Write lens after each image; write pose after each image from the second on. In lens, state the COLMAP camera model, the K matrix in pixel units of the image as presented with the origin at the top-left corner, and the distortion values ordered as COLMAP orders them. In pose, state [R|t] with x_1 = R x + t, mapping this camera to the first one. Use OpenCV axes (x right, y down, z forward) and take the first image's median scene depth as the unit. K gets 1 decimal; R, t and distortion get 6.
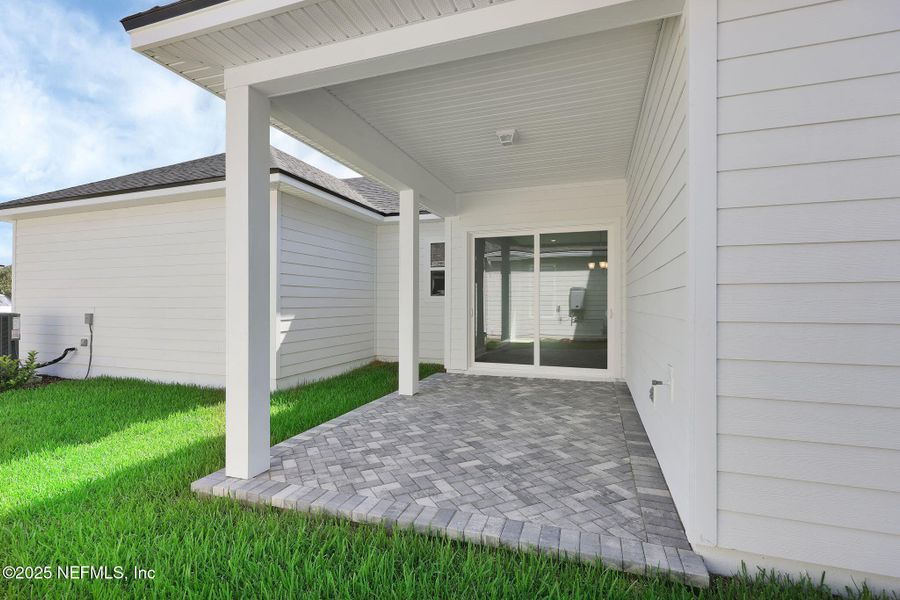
lens RADIAL K [[421.7, 0, 450.0], [0, 421.7, 300.0], [0, 0, 1]] dist [-0.000780, 0.000509]
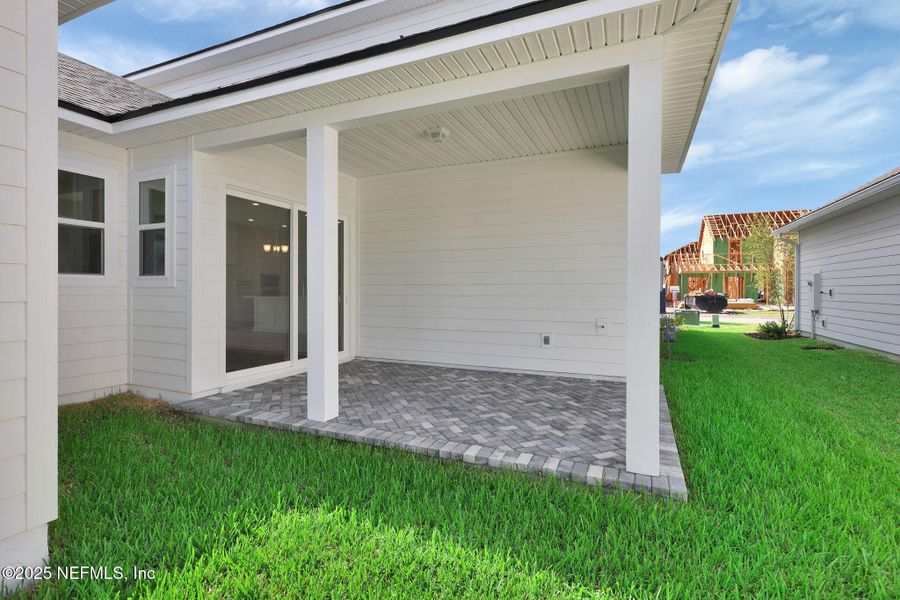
lens RADIAL K [[421.7, 0, 450.0], [0, 421.7, 300.0], [0, 0, 1]] dist [-0.000780, 0.000509]
pose [[0.080237, -0.027848, 0.996387, -1.131348], [-0.016190, 0.999441, 0.029237, -0.002669], [-0.996644, -0.018477, 0.079741, 1.048479]]
